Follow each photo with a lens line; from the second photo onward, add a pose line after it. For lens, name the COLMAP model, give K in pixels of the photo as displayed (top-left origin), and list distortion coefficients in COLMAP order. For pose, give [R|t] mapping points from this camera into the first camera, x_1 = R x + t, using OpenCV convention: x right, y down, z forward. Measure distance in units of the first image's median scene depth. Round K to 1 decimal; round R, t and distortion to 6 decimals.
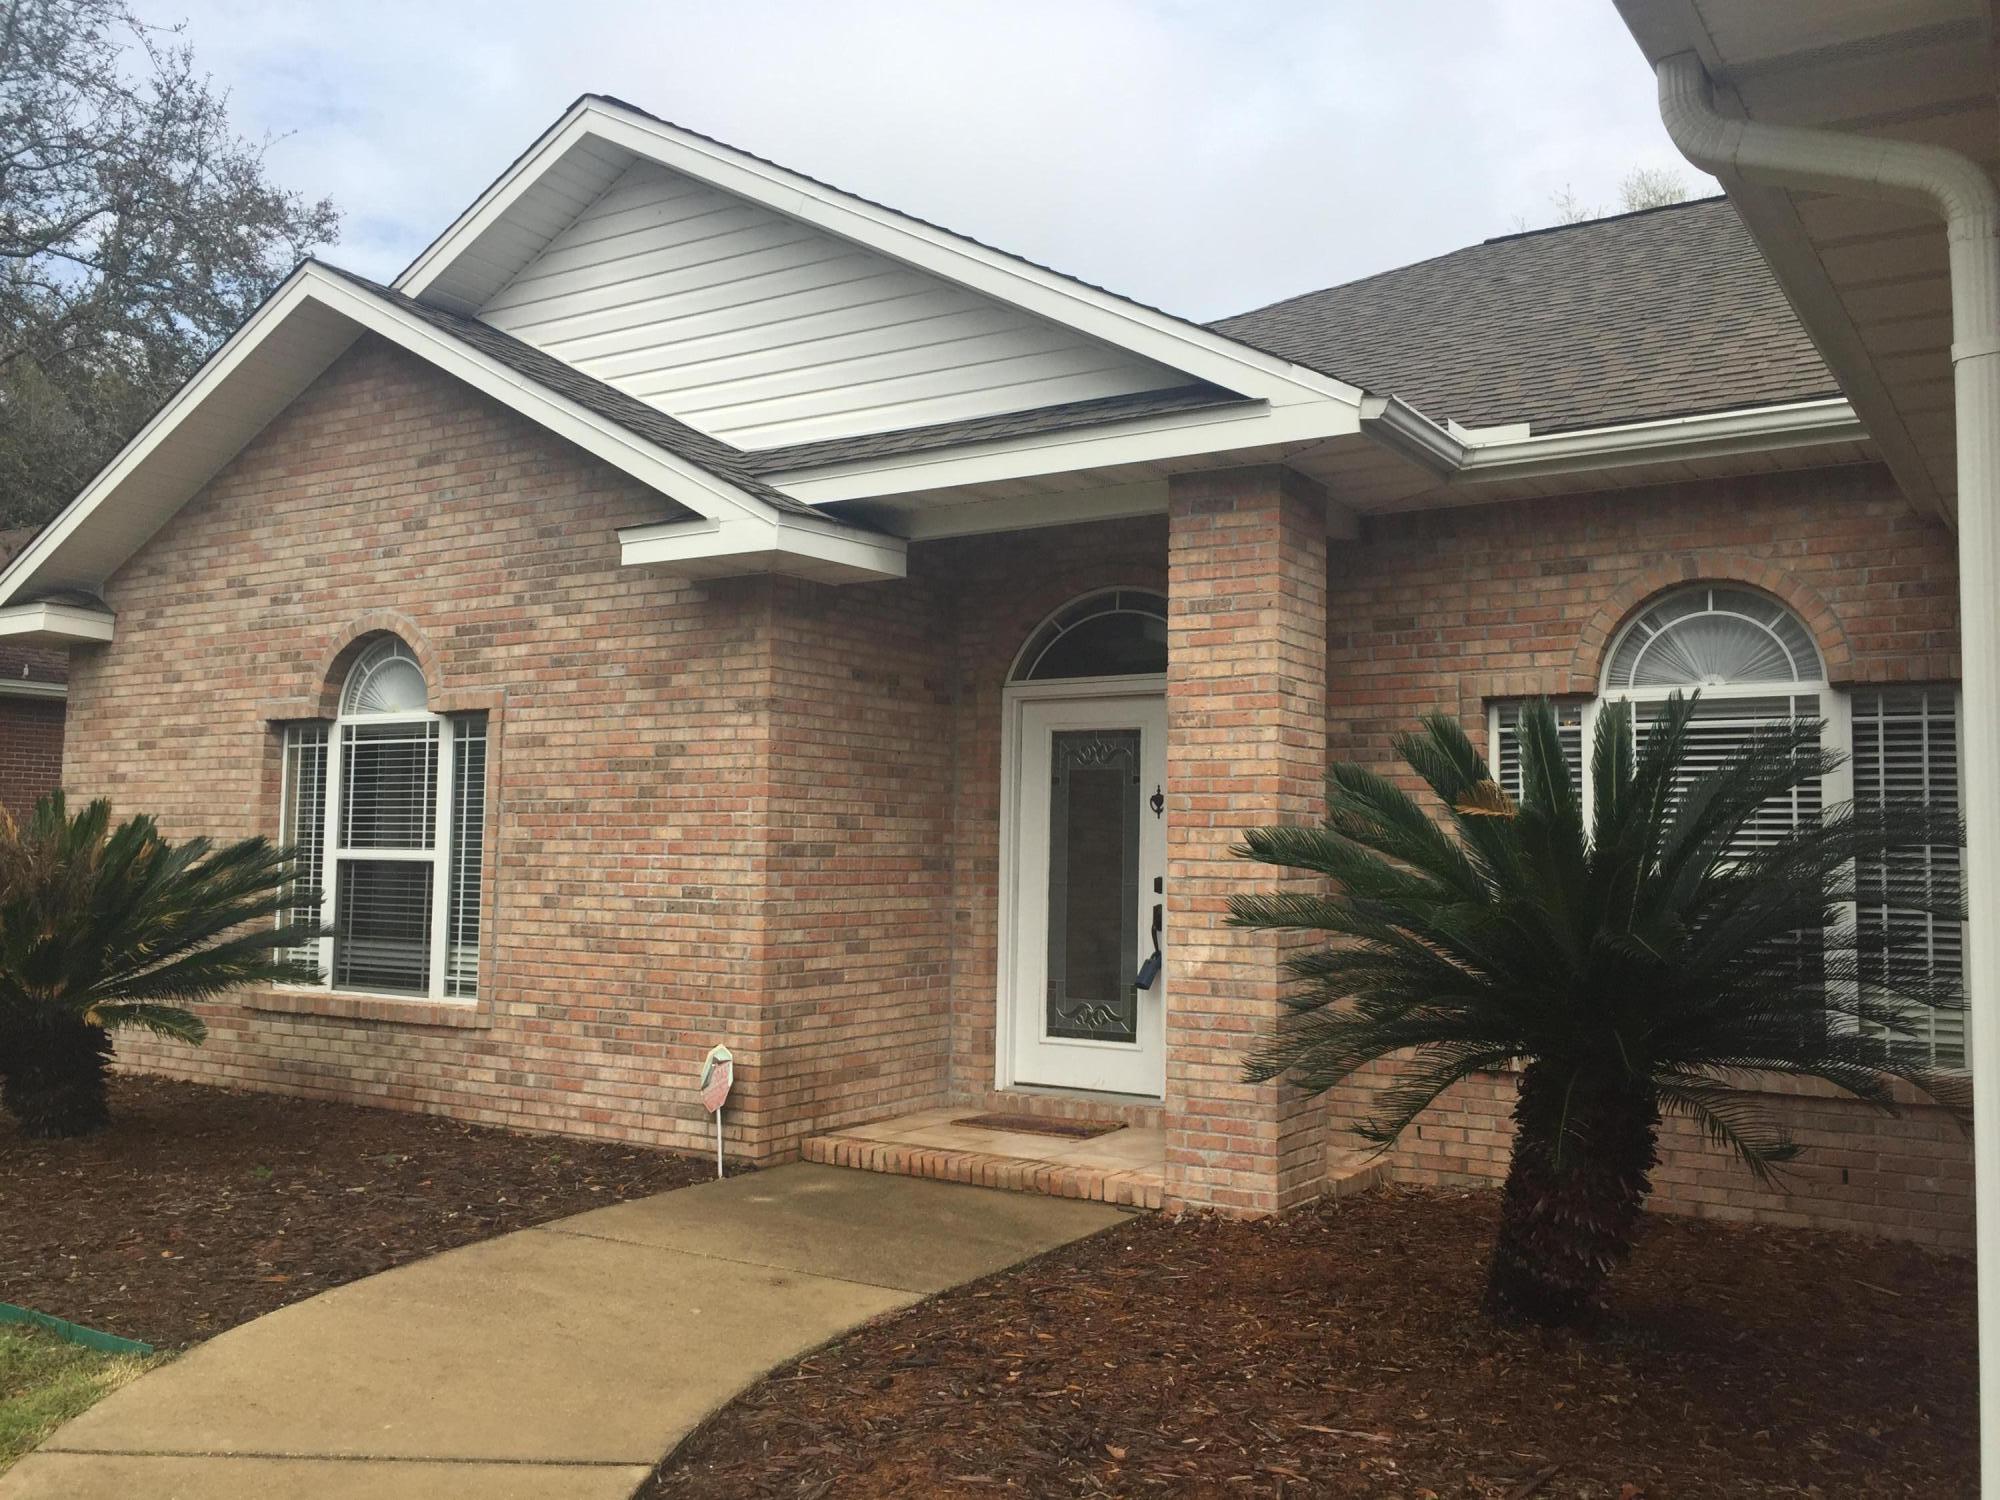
lens RADIAL K [[1709.5, 0, 1005.7], [0, 1709.5, 744.7], [0, 0, 1]] dist [0.081196, -0.119516]
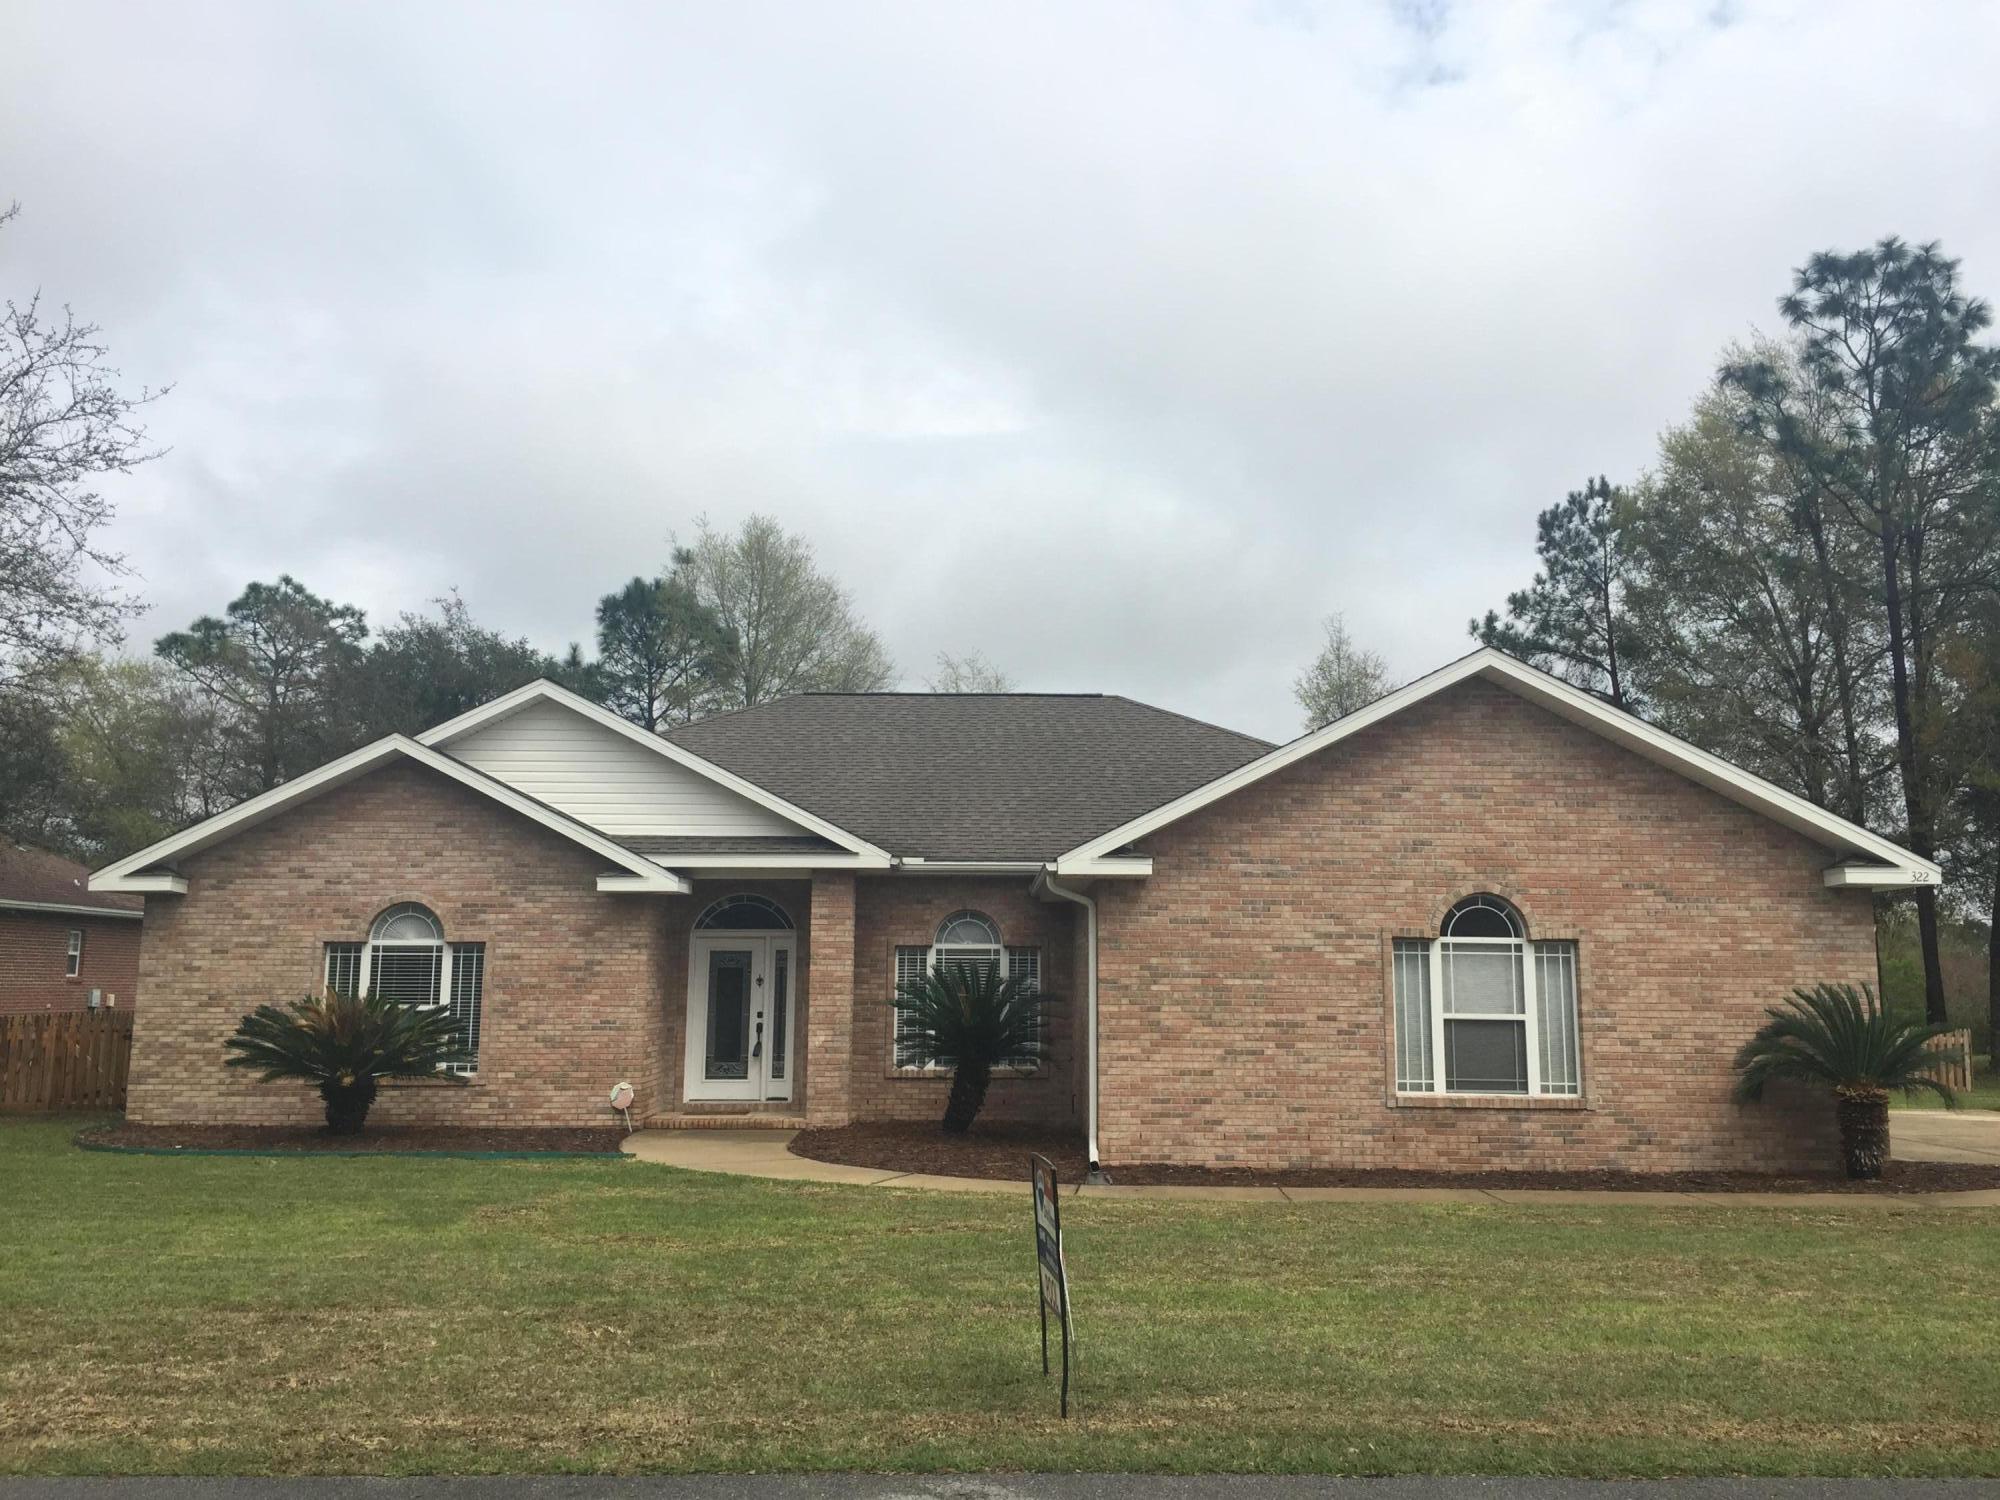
lens RADIAL K [[1709.5, 0, 1044.7], [0, 1709.5, 756.4], [0, 0, 1]] dist [0.081196, -0.119516]
pose [[0.815482, 0.068521, 0.574712, -1.042764], [-0.032860, 0.996847, -0.072225, -0.127300], [-0.577848, 0.040013, 0.815163, -1.305895]]
